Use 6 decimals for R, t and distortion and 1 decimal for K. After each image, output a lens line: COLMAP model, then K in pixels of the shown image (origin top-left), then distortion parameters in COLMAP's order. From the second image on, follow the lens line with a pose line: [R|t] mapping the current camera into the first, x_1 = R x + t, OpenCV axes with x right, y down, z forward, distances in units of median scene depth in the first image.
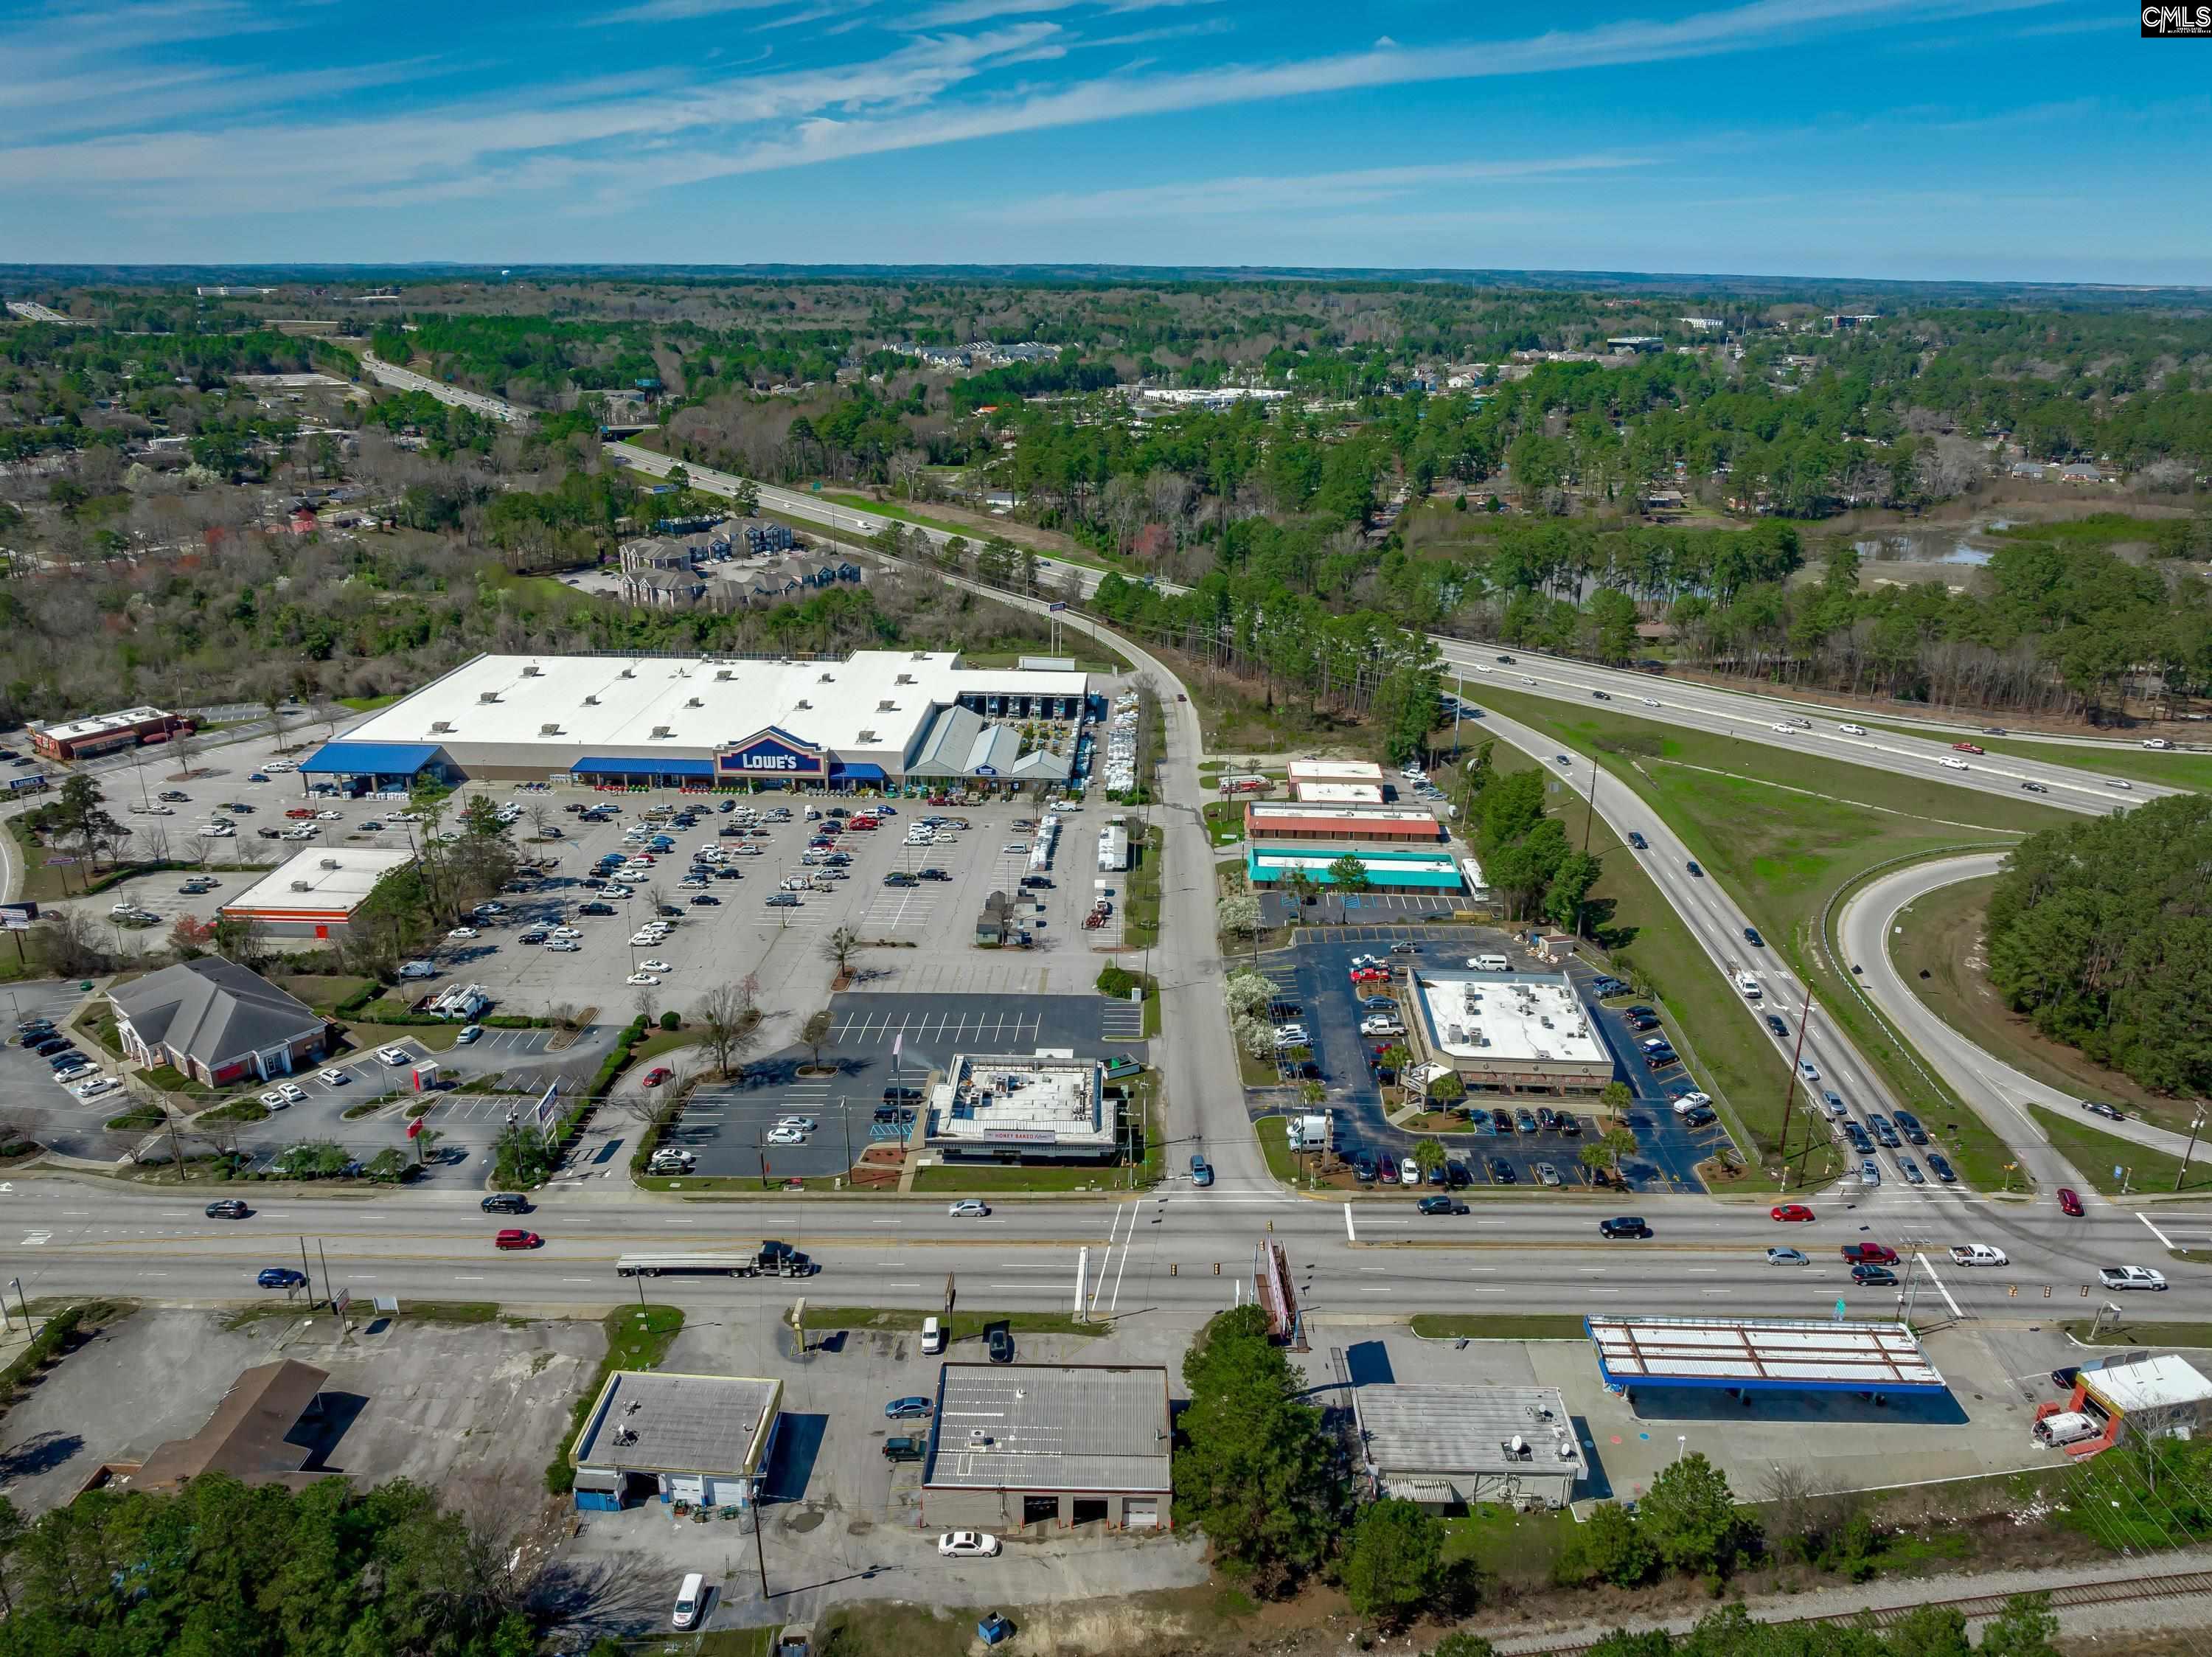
lens RADIAL K [[1560.4, 0, 1106.7], [0, 1560.4, 805.6], [0, 0, 1]] dist [-0.034894, -0.001418]
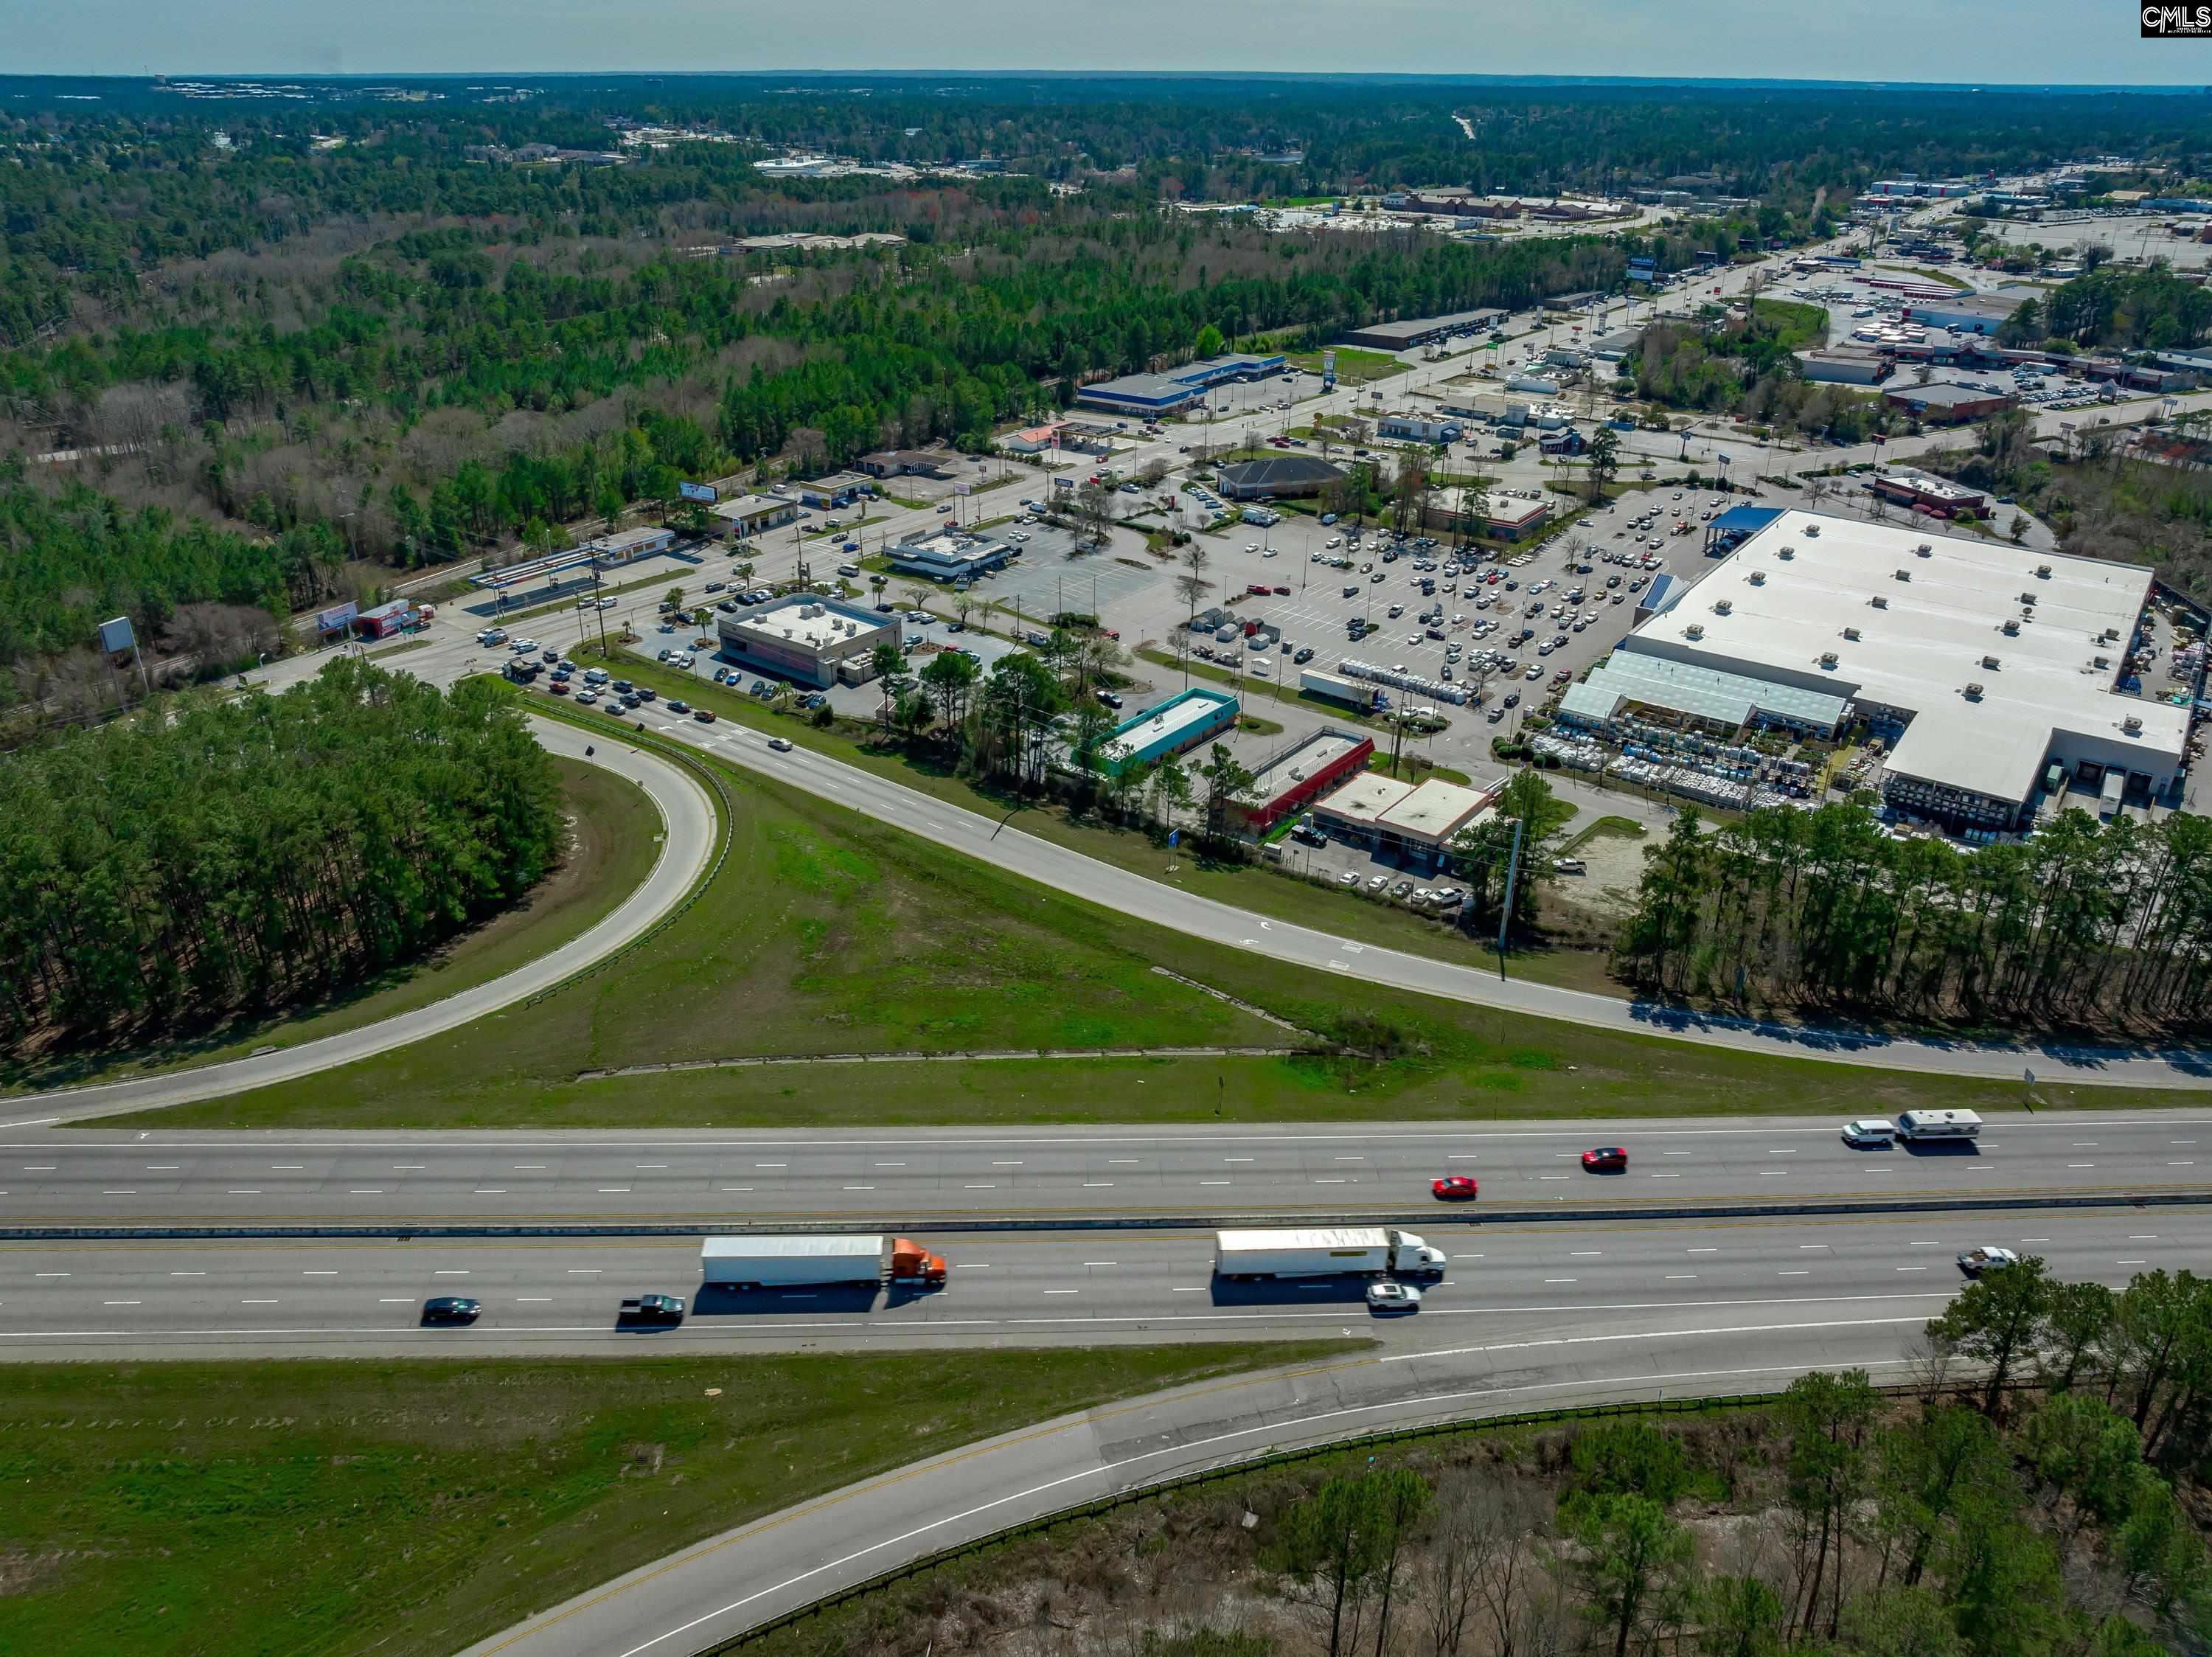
lens RADIAL K [[1566.3, 0, 1104.6], [0, 1566.3, 802.9], [0, 0, 1]] dist [-0.045640, 0.009383]
pose [[-0.557642, 0.343827, -0.755525, 0.786384], [-0.285282, 0.775357, 0.563415, -0.393595], [0.779519, 0.529721, -0.334284, 1.119798]]
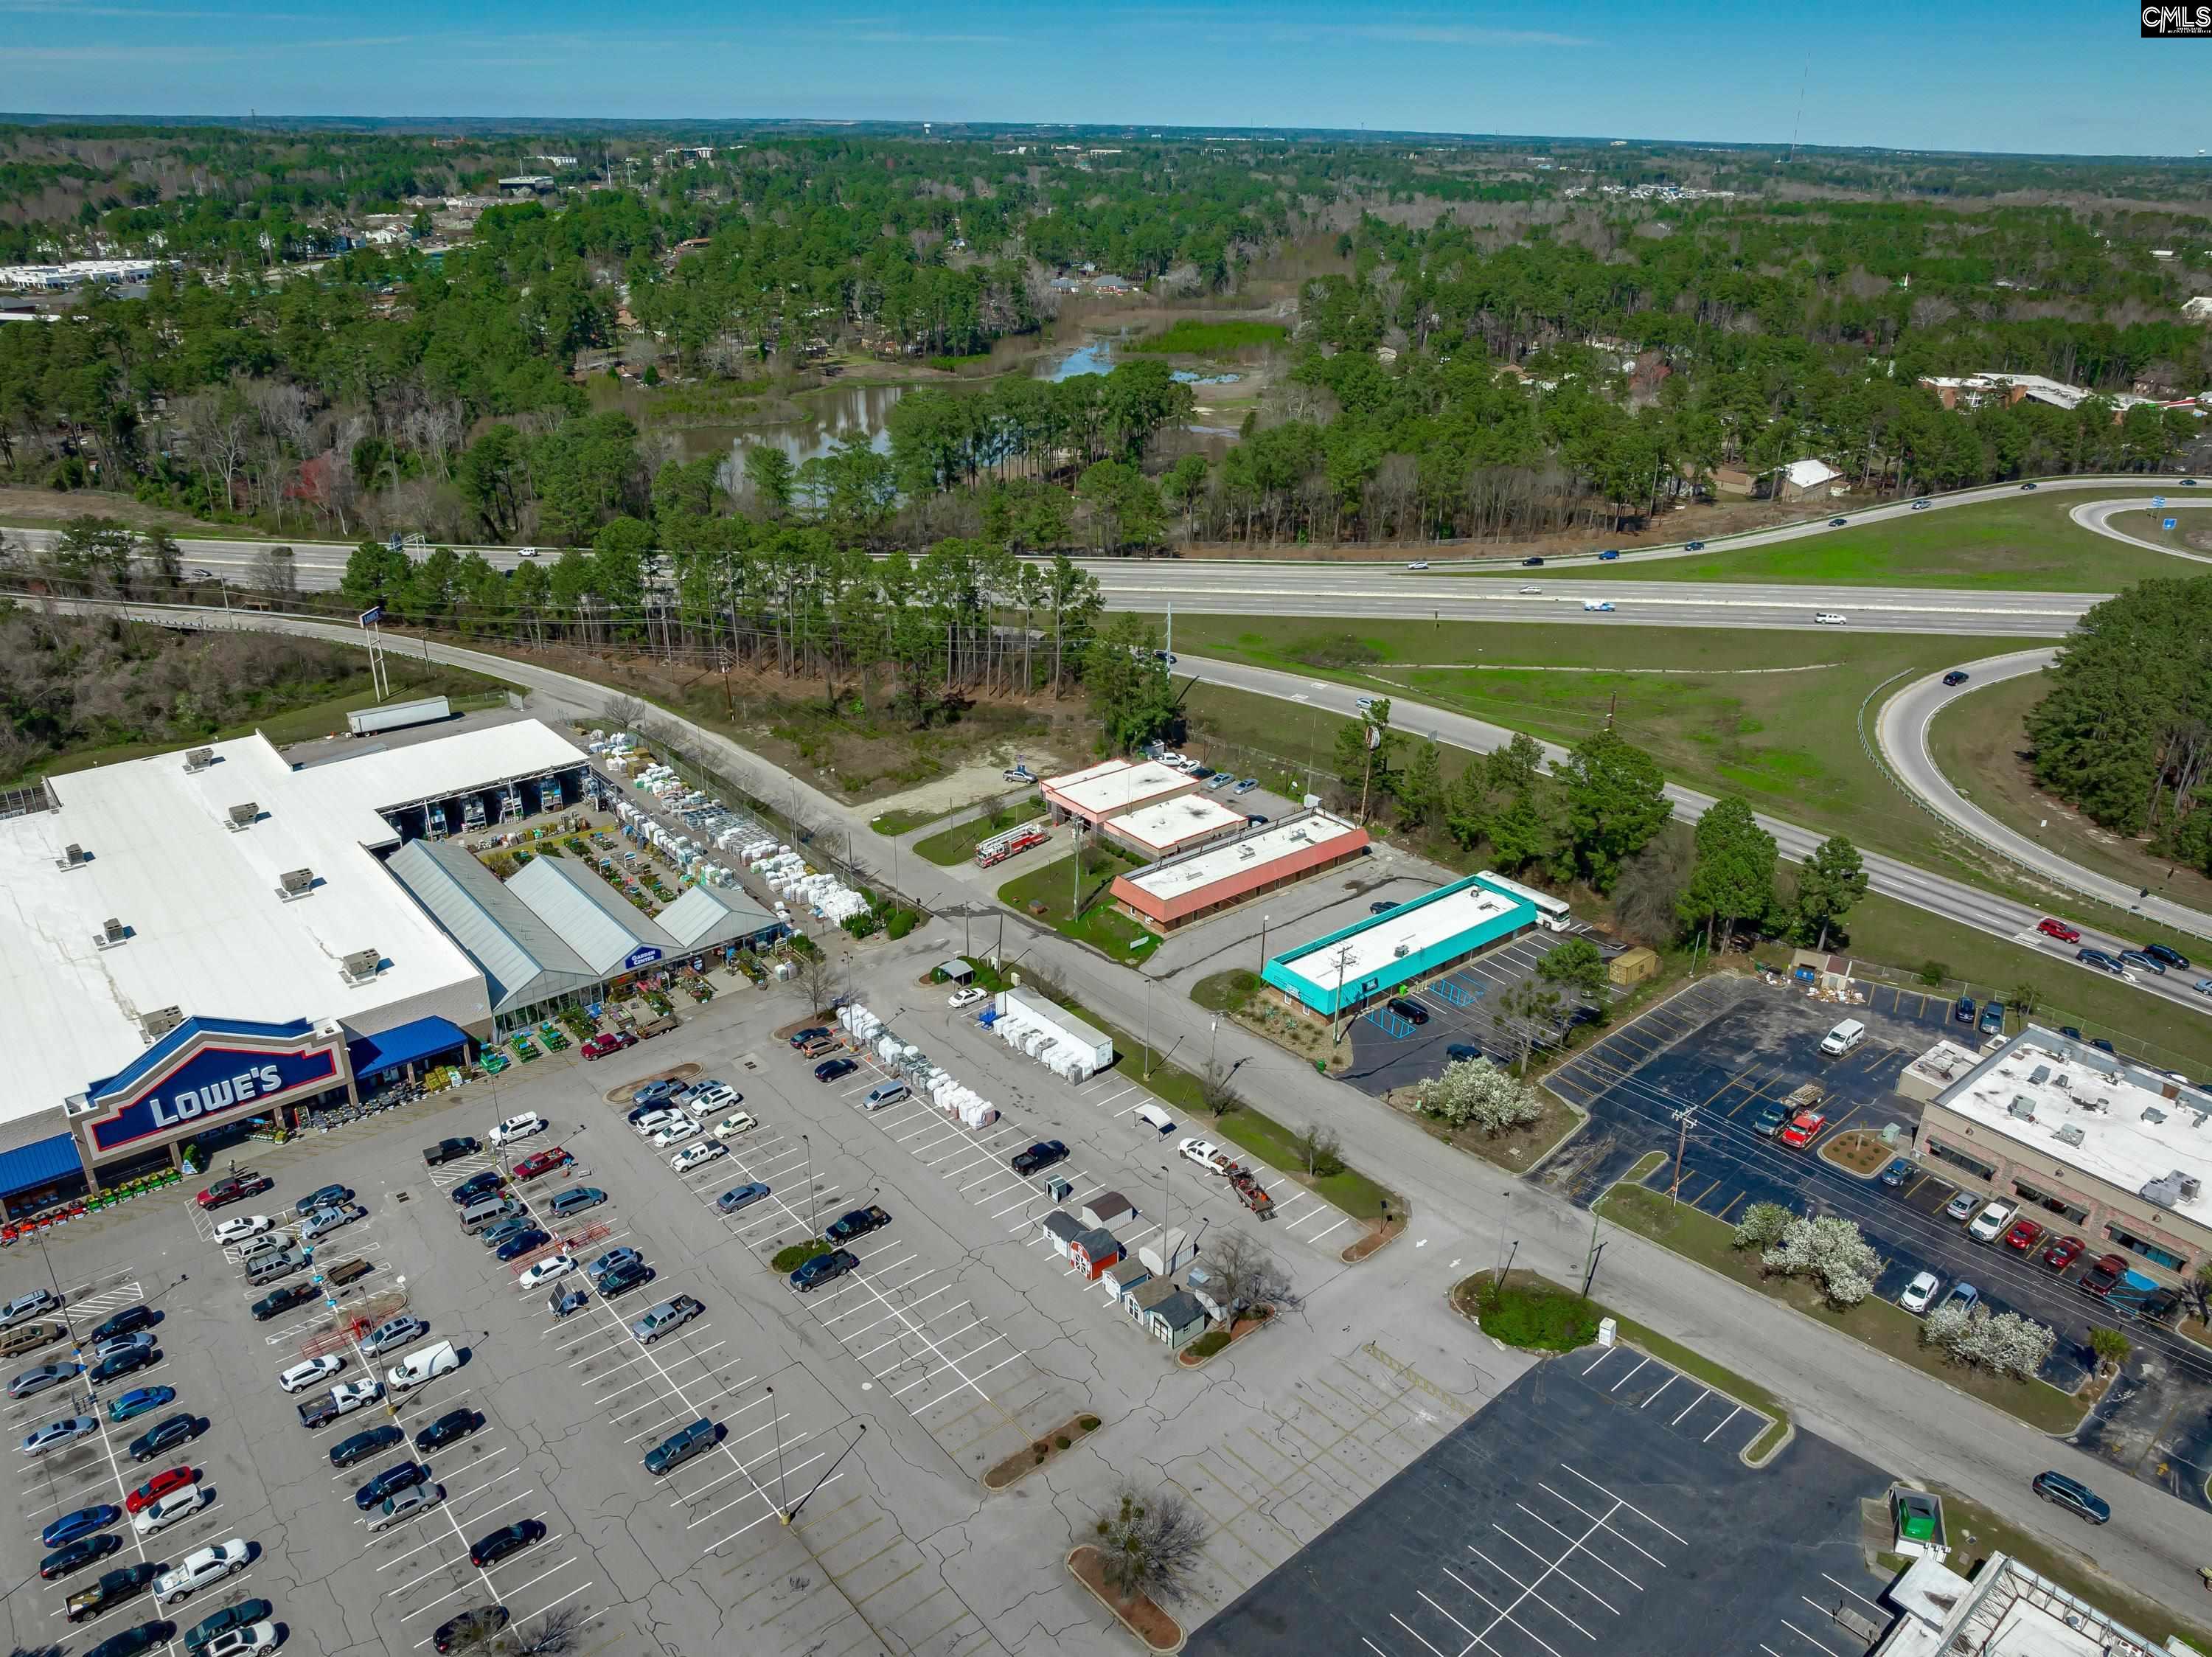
lens RADIAL K [[1566.3, 0, 1104.6], [0, 1566.3, 802.9], [0, 0, 1]] dist [-0.045640, 0.009383]
pose [[0.741979, -0.267285, 0.614838, -0.275569], [0.213238, 0.963552, 0.161547, -0.126292], [-0.635608, 0.011242, 0.771930, 0.483251]]
